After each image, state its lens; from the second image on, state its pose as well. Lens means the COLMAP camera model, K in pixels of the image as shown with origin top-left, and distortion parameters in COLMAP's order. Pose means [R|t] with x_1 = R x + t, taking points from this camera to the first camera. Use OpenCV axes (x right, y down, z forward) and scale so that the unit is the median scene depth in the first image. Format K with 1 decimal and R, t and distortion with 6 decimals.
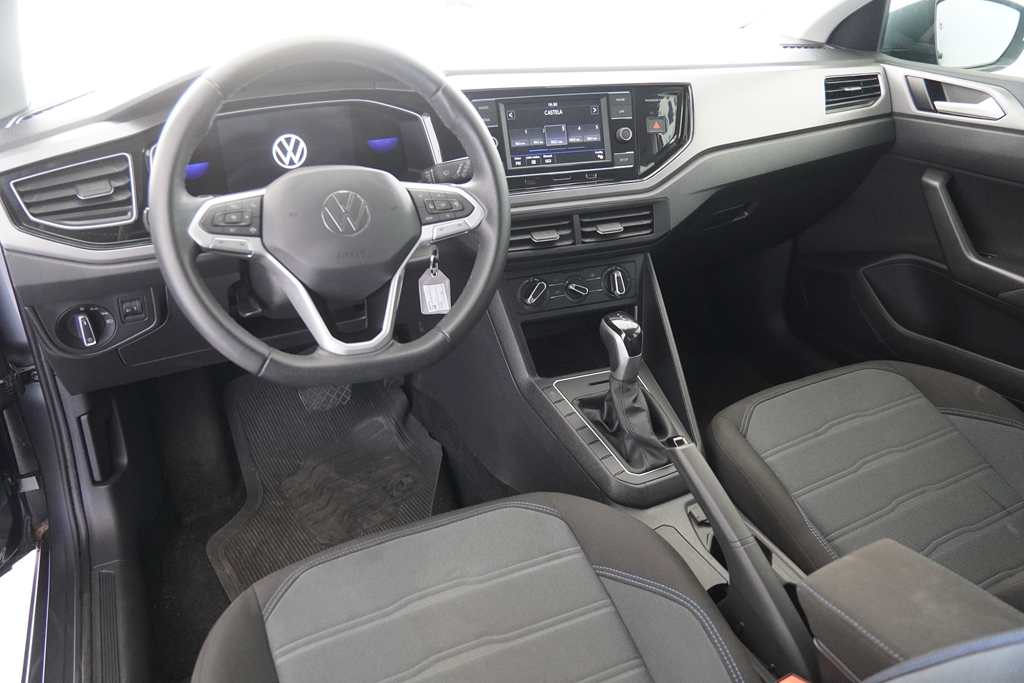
lens RADIAL K [[781.5, 0, 512.0], [0, 781.5, 341.5], [0, 0, 1]] dist [-0.135557, 0.103382]
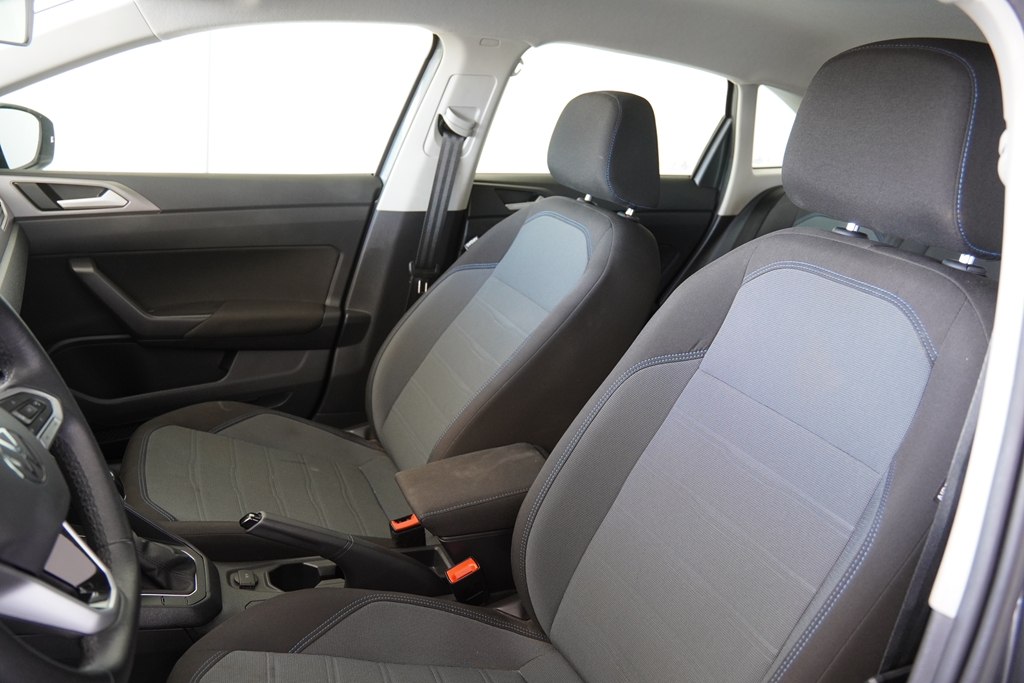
lens RADIAL K [[781.5, 0, 512.0], [0, 781.5, 341.5], [0, 0, 1]] dist [-0.135557, 0.103382]
pose [[0.046949, -0.306178, 0.950816, -0.603956], [0.379415, 0.885994, 0.266570, -0.204319], [-0.924035, 0.348238, 0.157765, 0.318652]]
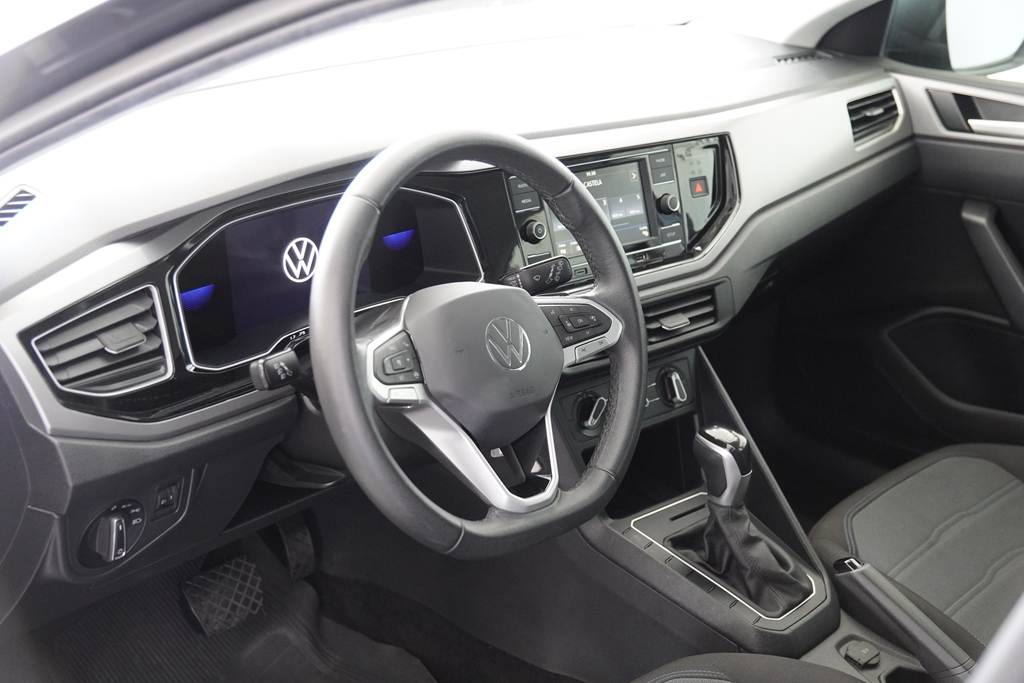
lens RADIAL K [[1451.4, 0, 512.0], [0, 1451.4, 341.5], [0, 0, 1]] dist [0.172098, 0.182652]
pose [[0.929641, -0.099429, 0.354798, -0.565135], [0.131859, 0.988908, -0.068365, -0.043892], [-0.344065, 0.110339, 0.932440, -0.346455]]
